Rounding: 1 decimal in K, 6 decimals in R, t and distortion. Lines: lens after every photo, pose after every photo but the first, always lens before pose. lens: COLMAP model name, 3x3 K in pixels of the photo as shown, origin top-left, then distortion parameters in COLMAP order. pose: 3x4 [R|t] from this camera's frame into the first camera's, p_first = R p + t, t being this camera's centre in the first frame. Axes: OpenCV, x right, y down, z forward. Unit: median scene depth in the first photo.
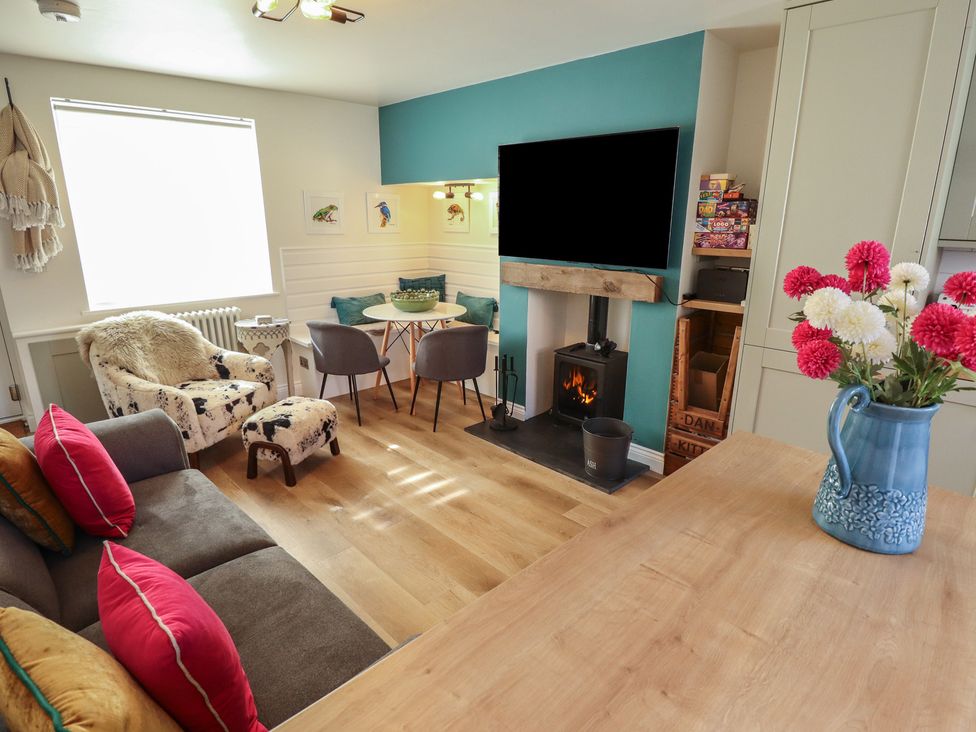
lens RADIAL K [[524.0, 0, 499.2], [0, 524.0, 363.2], [0, 0, 1]] dist [0.000162, -0.016252]
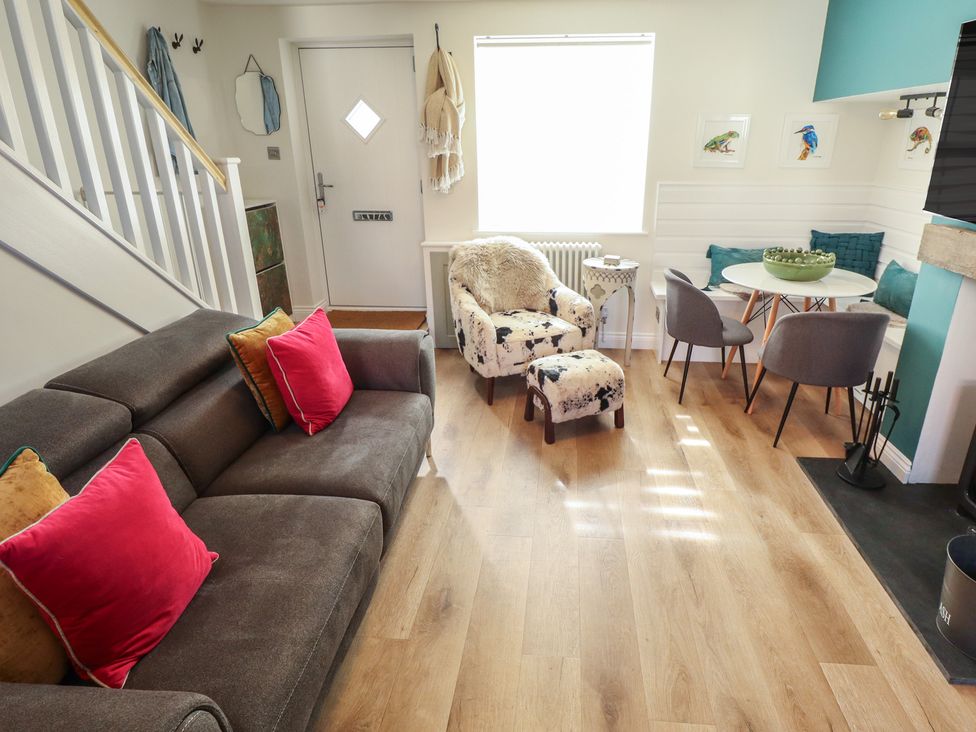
lens RADIAL K [[555.2, 0, 526.1], [0, 555.2, 343.5], [0, 0, 1]] dist [-0.002619, -0.013558]
pose [[0.654110, 0.250979, -0.713547, 0.218290], [-0.198836, 0.967224, 0.157933, -0.077939], [0.729798, 0.038573, 0.682574, 0.269913]]
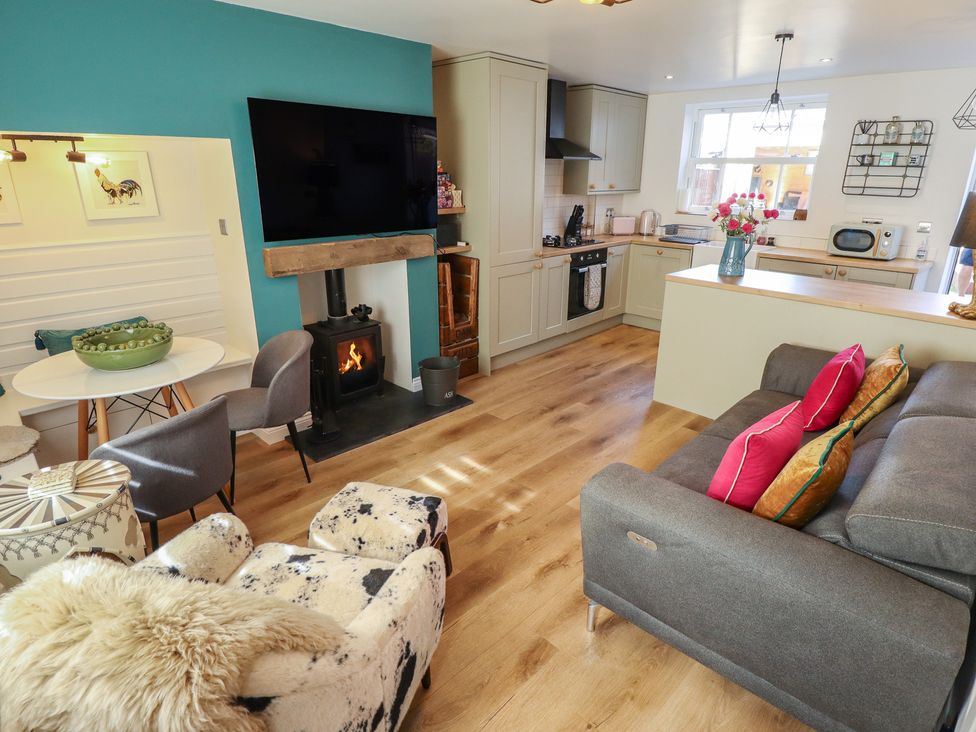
lens RADIAL K [[541.8, 0, 501.1], [0, 541.8, 361.4], [0, 0, 1]] dist [0.002940, -0.015593]
pose [[-0.015037, -0.336323, 0.941627, -0.940772], [0.263455, 0.907123, 0.328206, -0.246657], [-0.964555, 0.253011, 0.074965, 0.736486]]
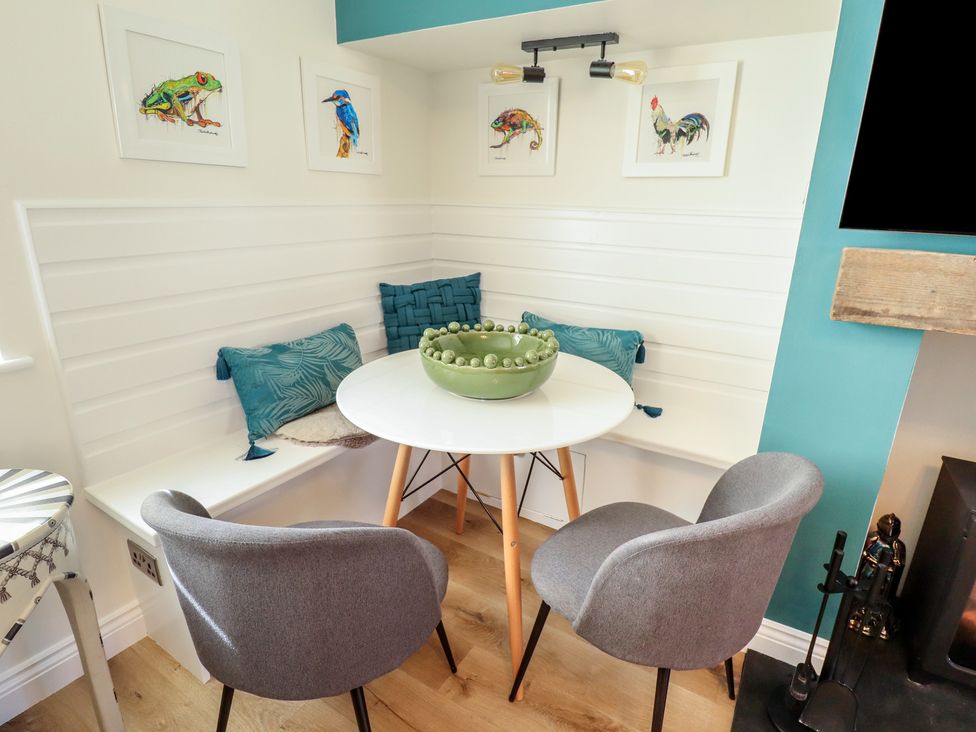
lens RADIAL K [[524.0, 0, 499.2], [0, 524.0, 363.2], [0, 0, 1]] dist [0.000162, -0.016252]
pose [[0.969688, -0.059636, 0.236956, -0.306981], [0.050454, 0.997729, 0.044632, -0.171377], [-0.239080, -0.031324, 0.970495, 0.855977]]
